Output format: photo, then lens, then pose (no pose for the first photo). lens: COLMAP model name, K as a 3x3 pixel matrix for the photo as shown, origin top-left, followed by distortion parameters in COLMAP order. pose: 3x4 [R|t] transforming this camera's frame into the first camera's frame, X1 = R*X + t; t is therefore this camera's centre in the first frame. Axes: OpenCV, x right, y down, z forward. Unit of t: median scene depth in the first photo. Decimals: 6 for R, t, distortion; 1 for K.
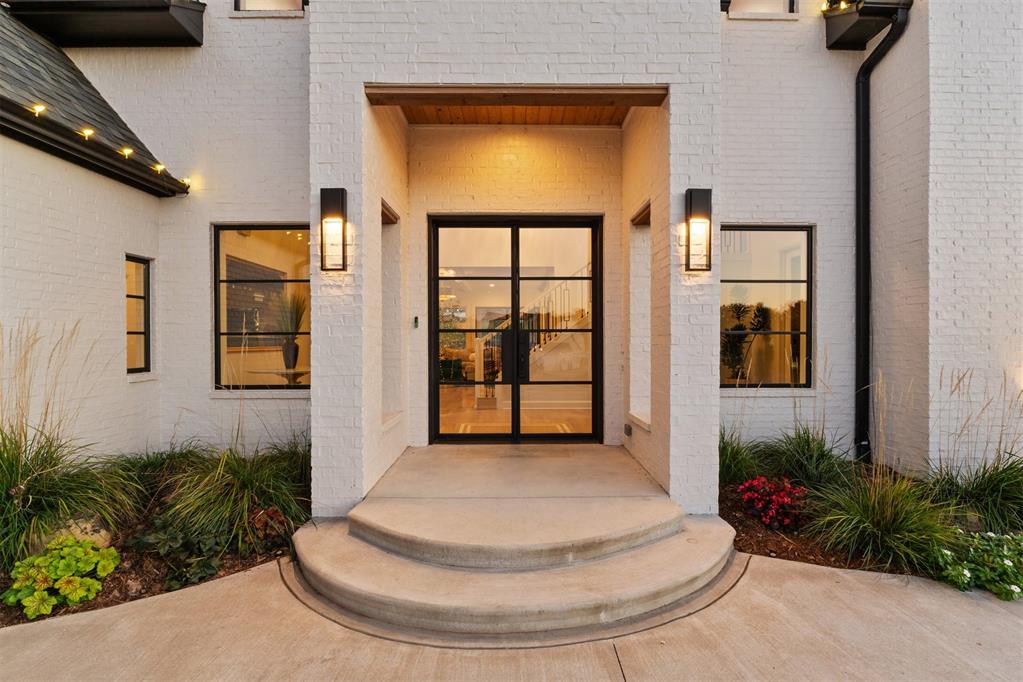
lens RADIAL K [[444.9, 0, 511.5], [0, 444.9, 341.0], [0, 0, 1]] dist [0.000297, 0.000035]
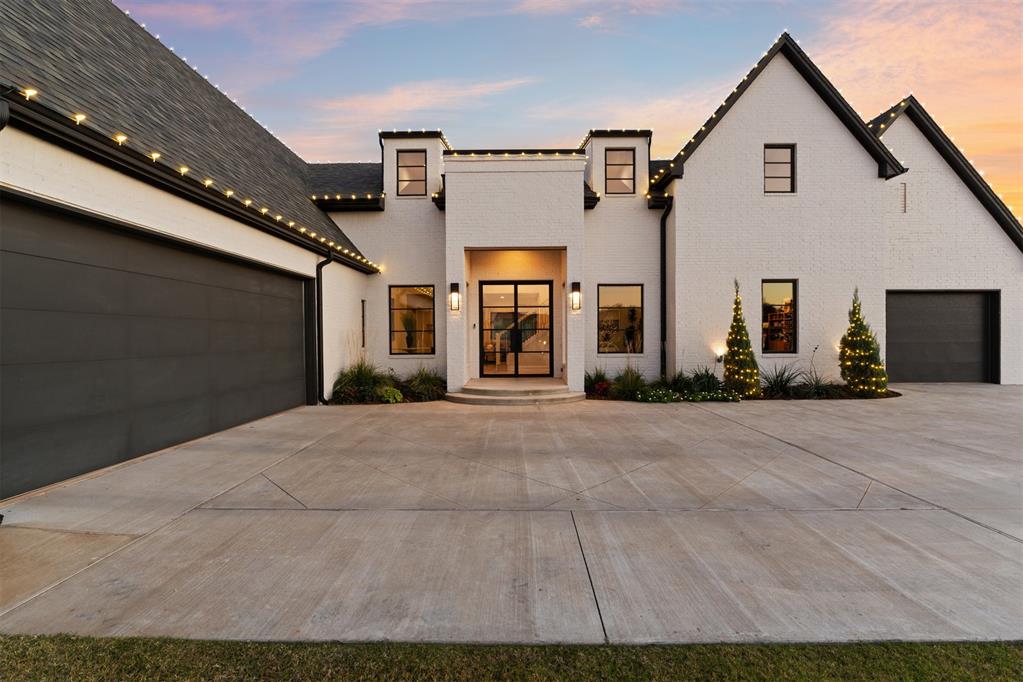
lens RADIAL K [[444.9, 0, 511.5], [0, 444.9, 341.0], [0, 0, 1]] dist [0.000297, 0.000035]
pose [[0.999718, -0.002679, -0.023602, 0.040315], [0.003054, 0.999870, 0.015843, 0.000625], [0.023557, -0.015910, 0.999596, -1.324788]]
